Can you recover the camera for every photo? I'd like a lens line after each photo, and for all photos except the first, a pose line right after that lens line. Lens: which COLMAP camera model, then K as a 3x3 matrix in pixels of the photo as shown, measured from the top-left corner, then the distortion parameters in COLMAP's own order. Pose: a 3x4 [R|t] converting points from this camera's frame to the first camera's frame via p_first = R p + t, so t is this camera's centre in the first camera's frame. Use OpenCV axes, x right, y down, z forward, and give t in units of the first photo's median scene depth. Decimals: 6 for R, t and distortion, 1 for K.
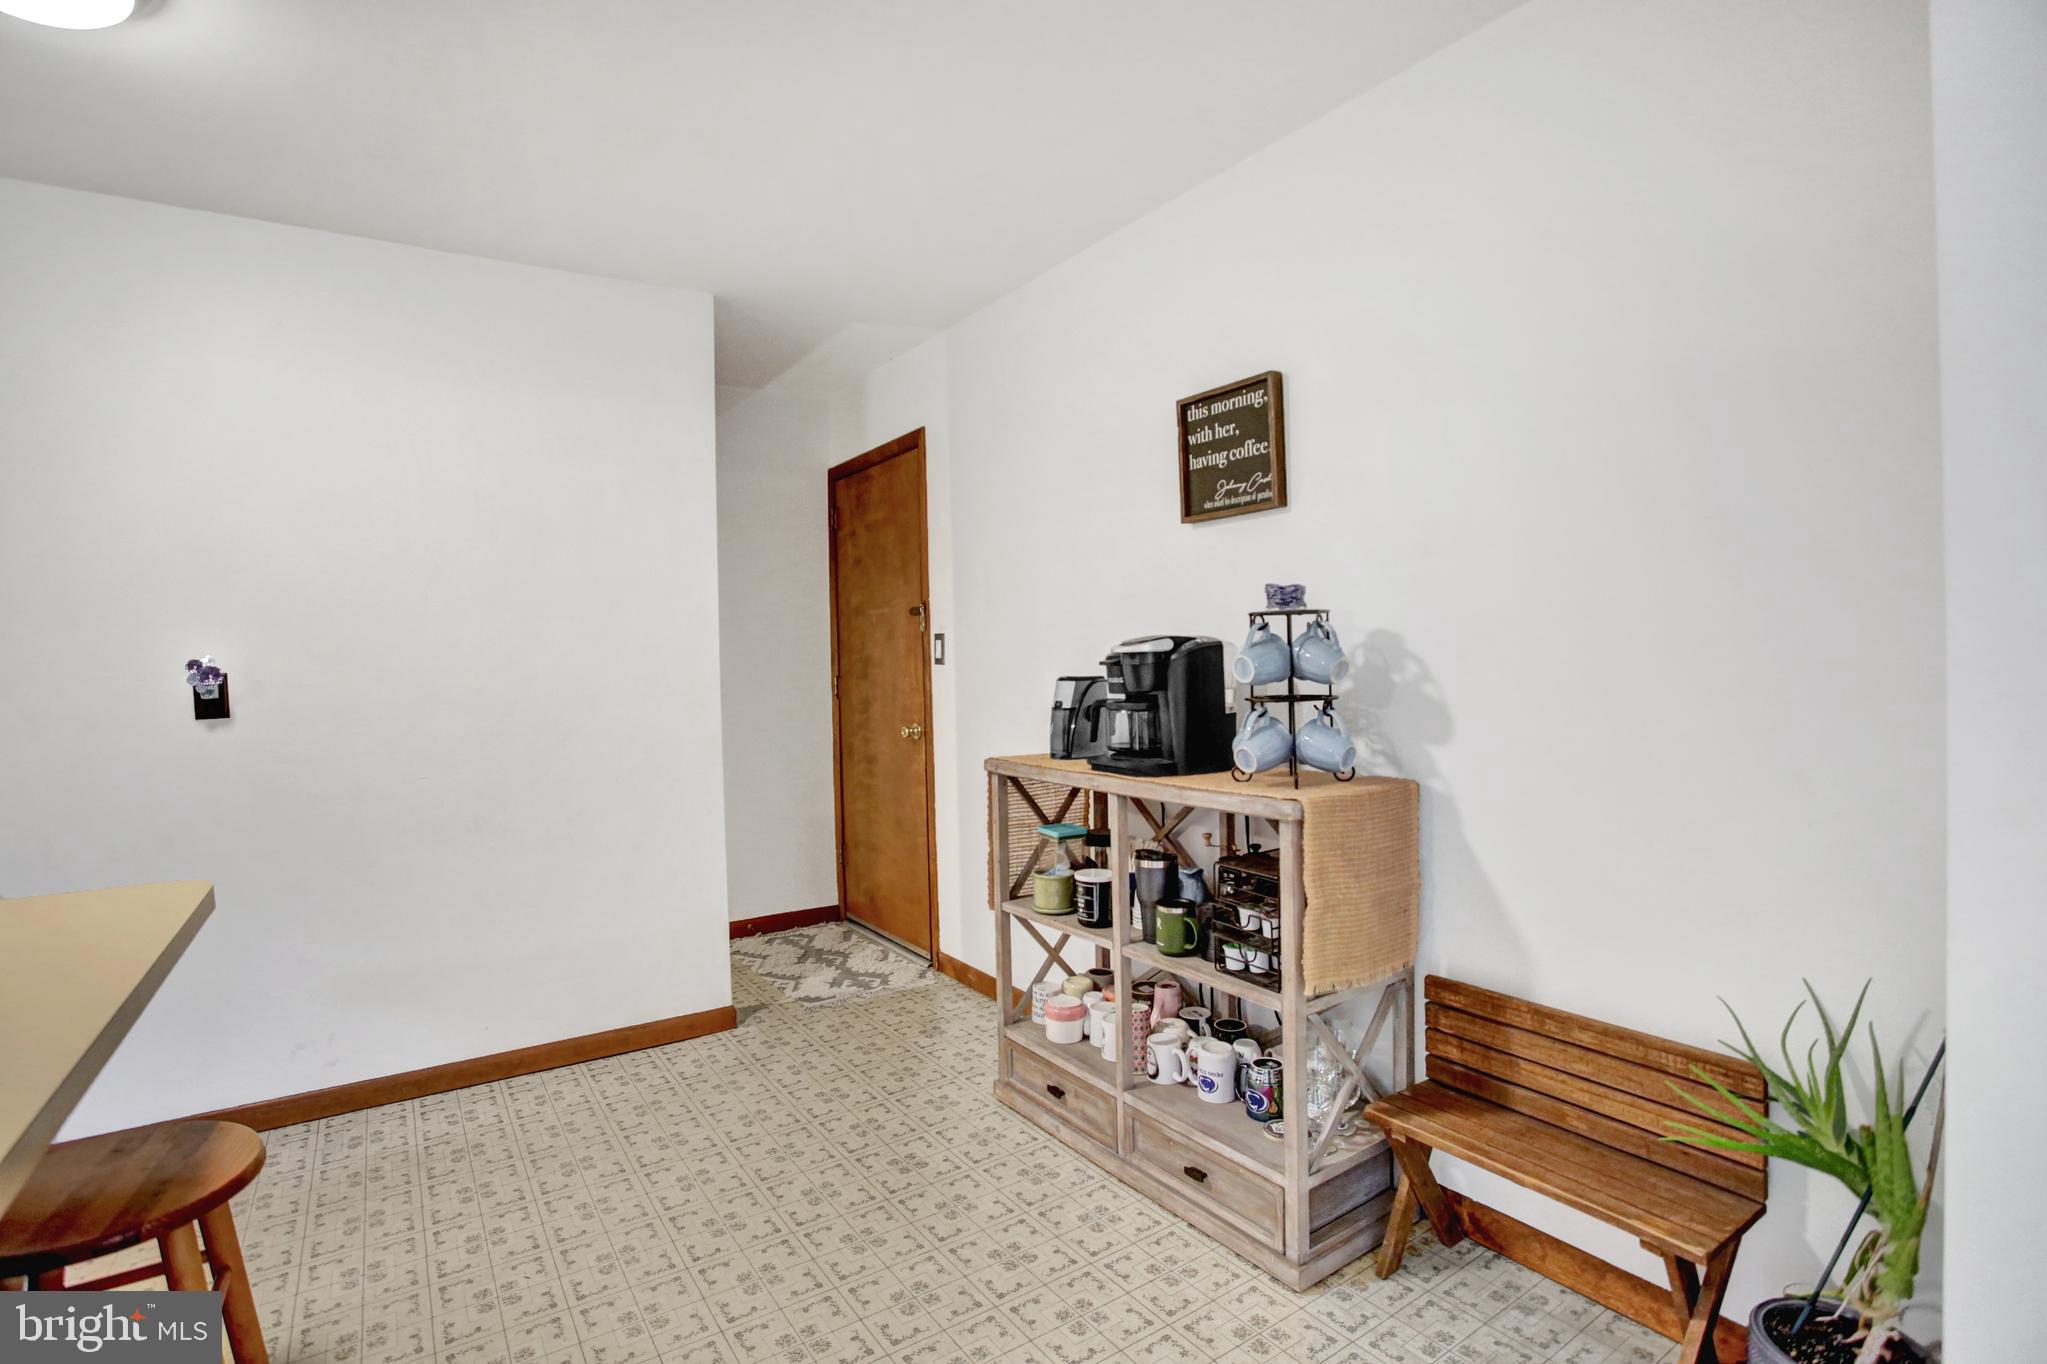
lens RADIAL K [[974.0, 0, 1020.3], [0, 974.0, 672.6], [0, 0, 1]] dist [-0.040720, 0.000424]
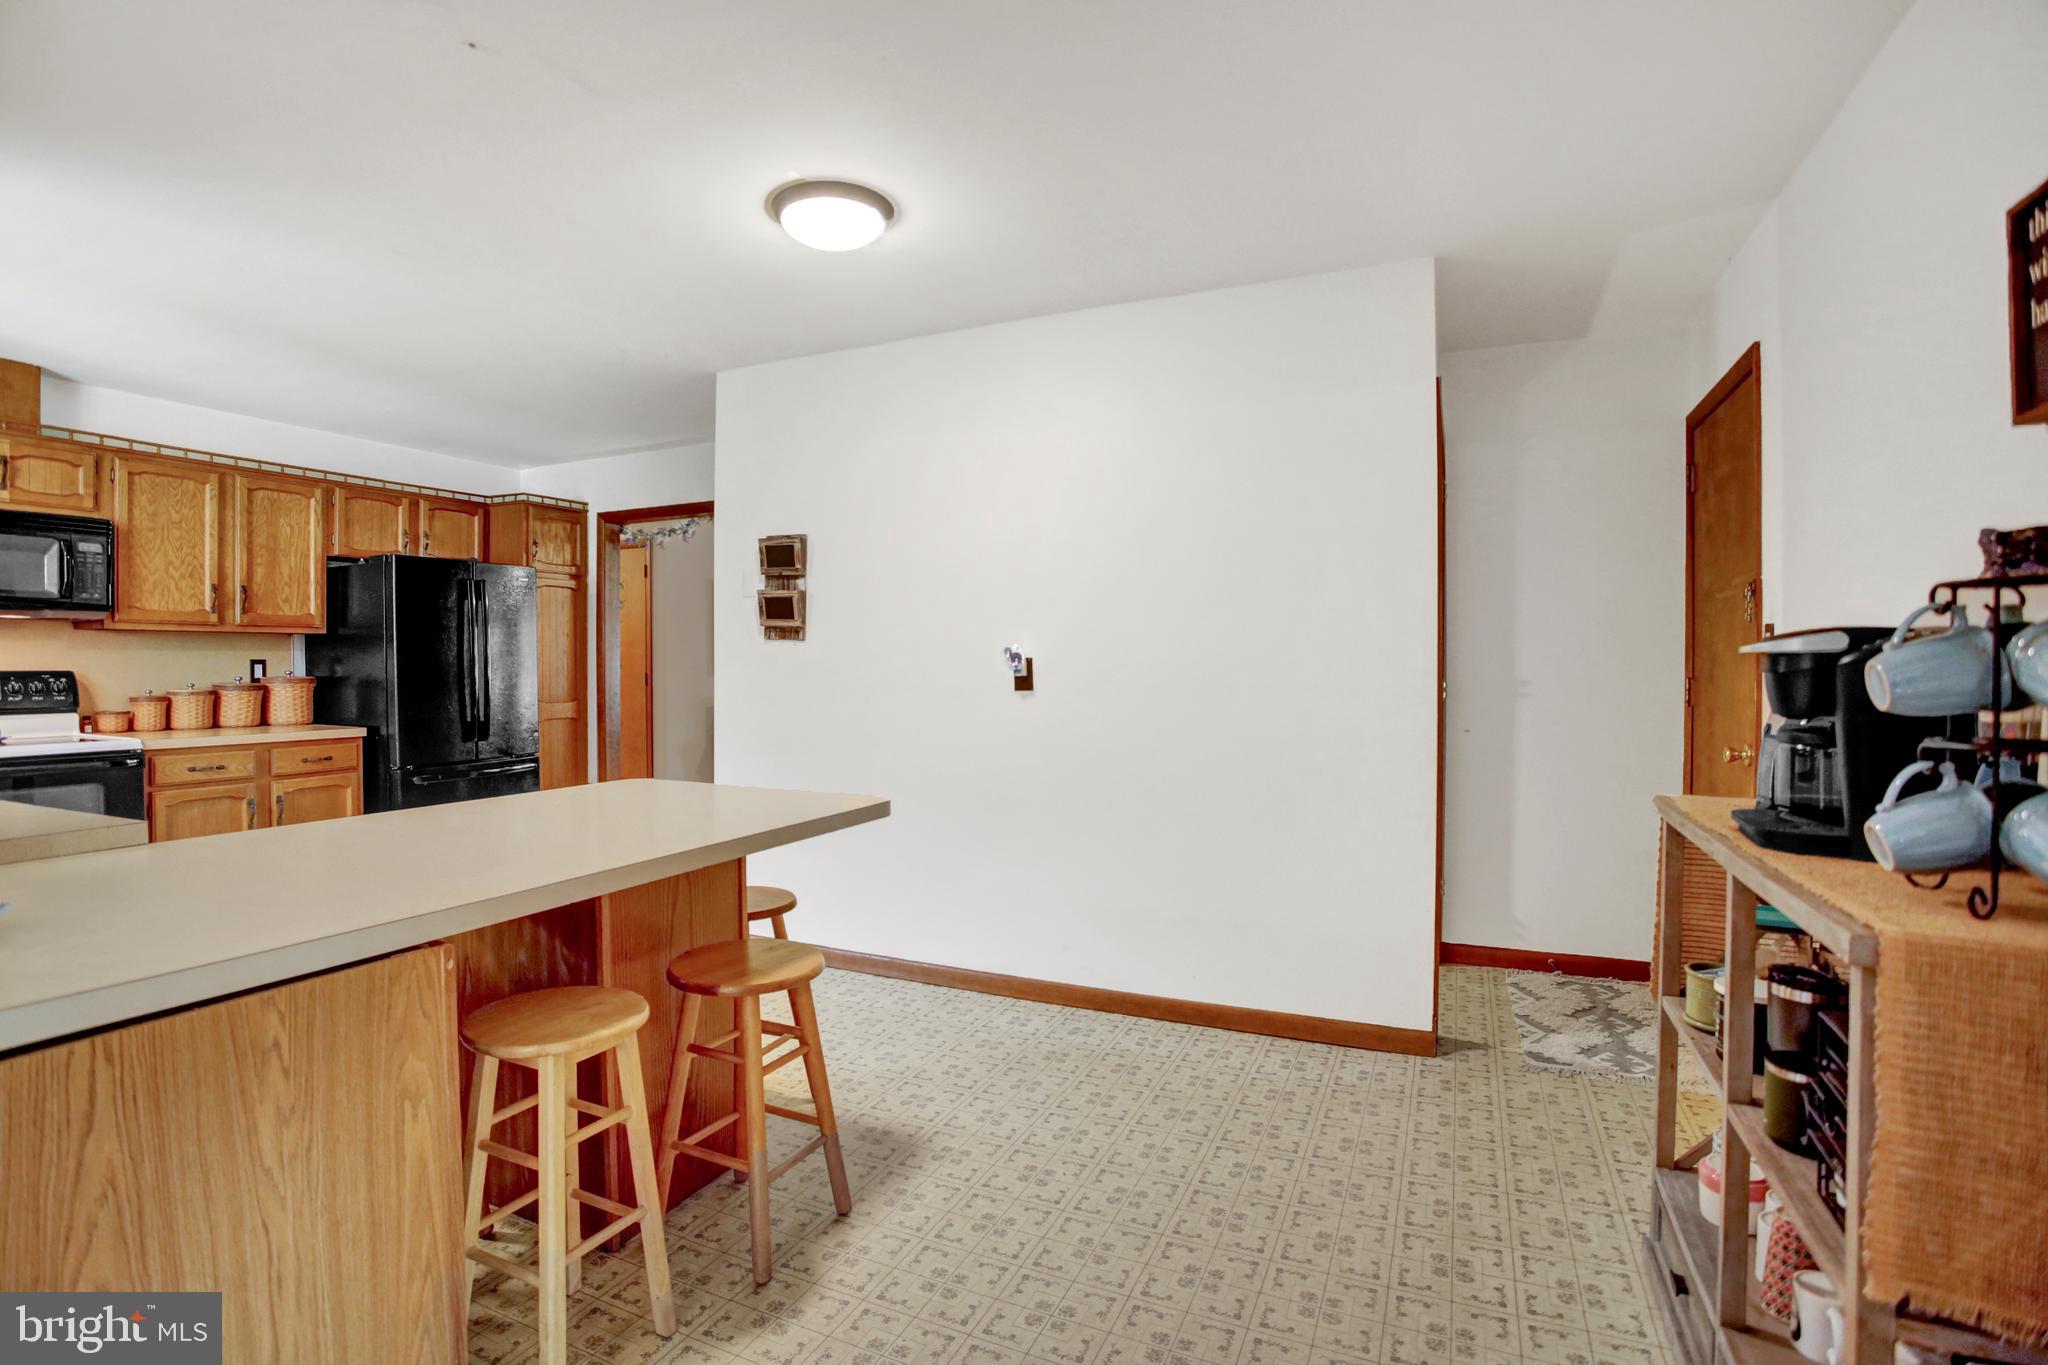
lens RADIAL K [[982.1, 0, 1001.0], [0, 982.1, 672.7], [0, 0, 1]] dist [-0.080555, 0.030648]
pose [[0.515504, 0.026858, -0.856466, 0.281257], [-0.018857, 0.999622, 0.019997, -0.008234], [0.856680, 0.005842, 0.515815, 0.188935]]
